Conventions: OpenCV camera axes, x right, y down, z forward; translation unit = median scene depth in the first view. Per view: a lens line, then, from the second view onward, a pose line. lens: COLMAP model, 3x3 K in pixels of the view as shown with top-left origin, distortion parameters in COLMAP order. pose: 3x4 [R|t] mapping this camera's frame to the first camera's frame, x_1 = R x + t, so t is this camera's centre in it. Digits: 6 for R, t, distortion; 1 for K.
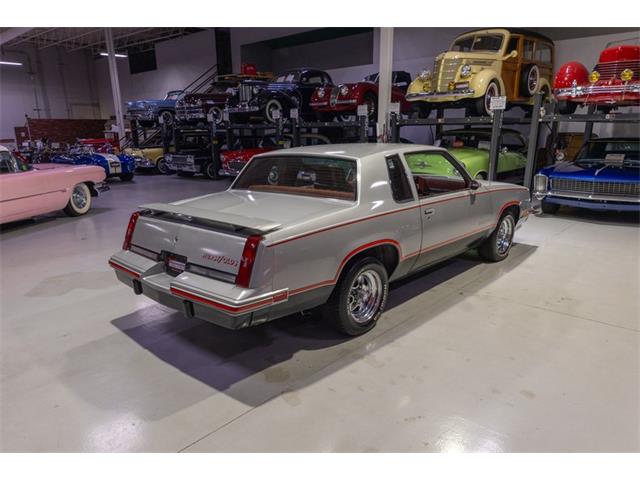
lens RADIAL K [[456.3, 0, 310.8], [0, 456.3, 264.8], [0, 0, 1]] dist [0.007474, -0.002344]
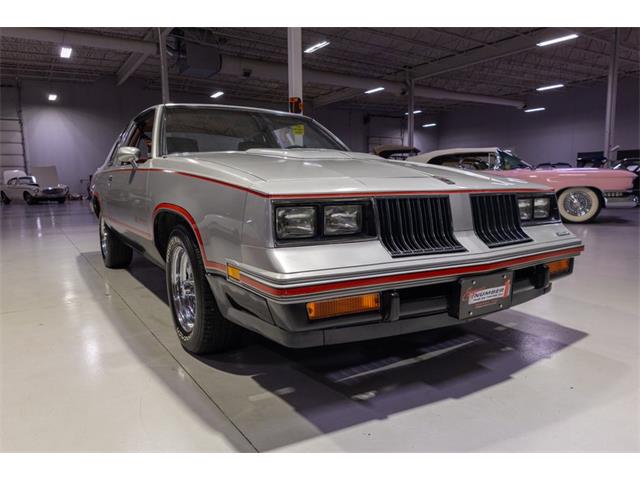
lens RADIAL K [[456.1, 0, 316.9], [0, 456.1, 237.9], [0, 0, 1]] dist [0.002437, -0.002993]
pose [[-0.250946, 0.138363, -0.958062, 0.515742], [-0.256231, 0.944934, 0.203582, -0.145429], [0.933473, 0.296573, -0.201674, 0.784911]]
